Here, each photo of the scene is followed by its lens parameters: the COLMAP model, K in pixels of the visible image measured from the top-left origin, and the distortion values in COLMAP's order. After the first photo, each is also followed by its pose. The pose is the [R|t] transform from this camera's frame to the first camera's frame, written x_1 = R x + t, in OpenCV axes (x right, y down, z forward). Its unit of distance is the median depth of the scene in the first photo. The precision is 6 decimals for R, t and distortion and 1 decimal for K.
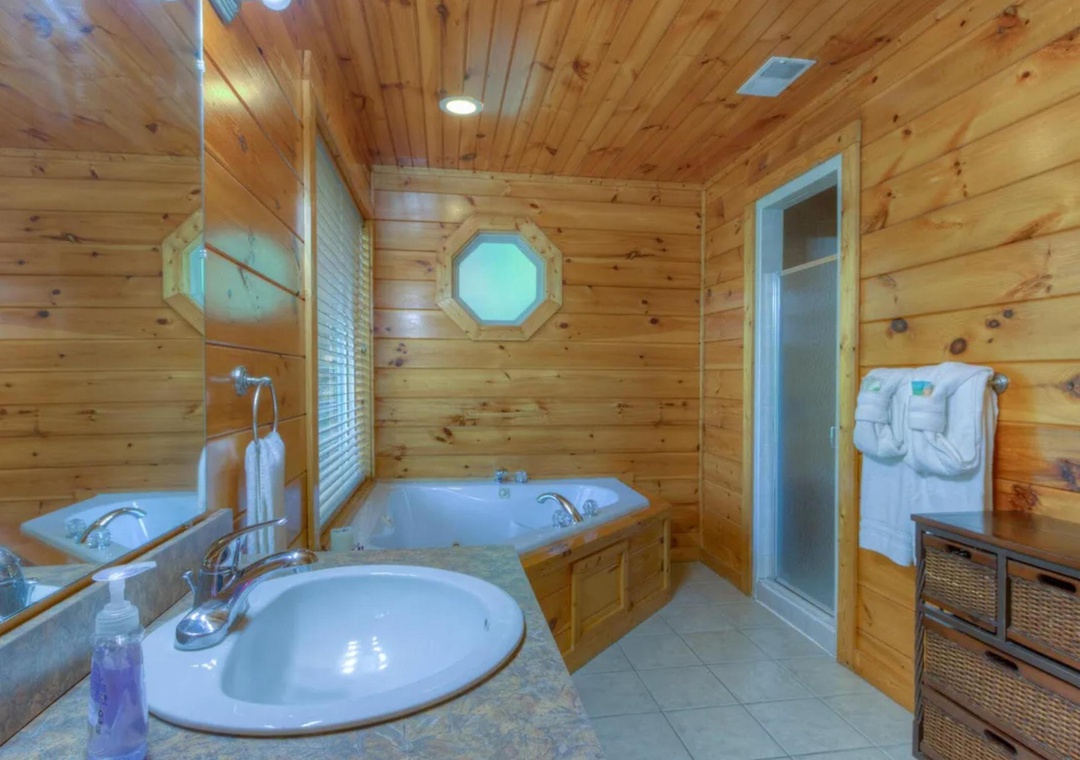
lens RADIAL K [[591.1, 0, 567.3], [0, 591.1, 384.8], [0, 0, 1]] dist [-0.005374, 0.005285]
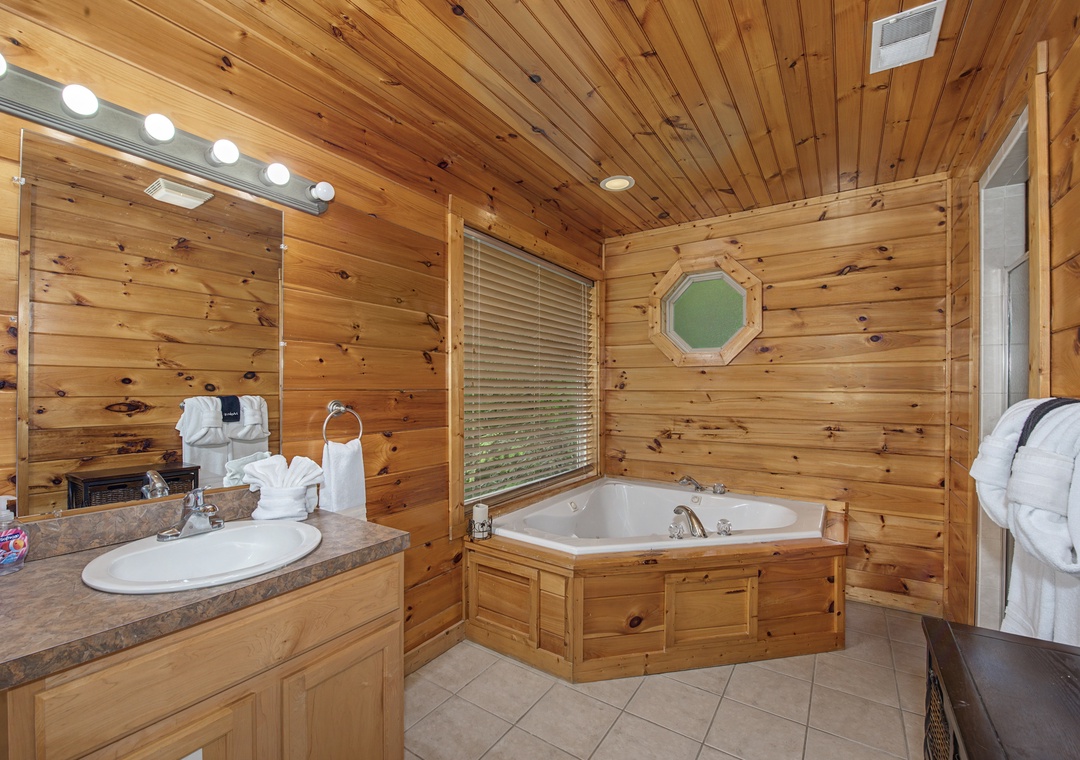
lens RADIAL K [[464.8, 0, 535.2], [0, 464.8, 389.4], [0, 0, 1]] dist [-0.010219, -0.002383]
pose [[0.721448, -0.001483, -0.692467, 0.278461], [-0.008216, 0.999909, -0.010702, -0.017967], [0.692420, 0.013410, 0.721370, 0.132759]]
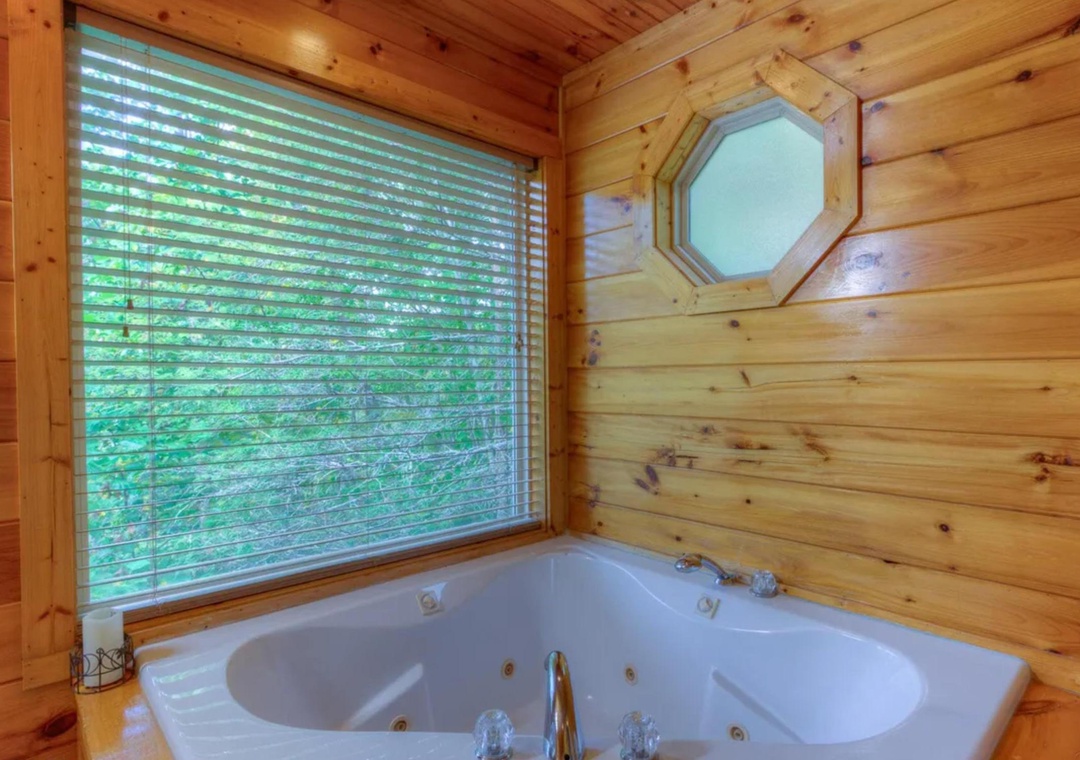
lens RADIAL K [[591.1, 0, 542.3], [0, 591.1, 382.9], [0, 0, 1]] dist [-0.005374, 0.005285]
pose [[0.538826, -0.001321, -0.842416, 0.238907], [-0.001387, 0.999996, -0.002455, -0.009651], [0.842416, 0.002491, 0.538822, 0.585776]]
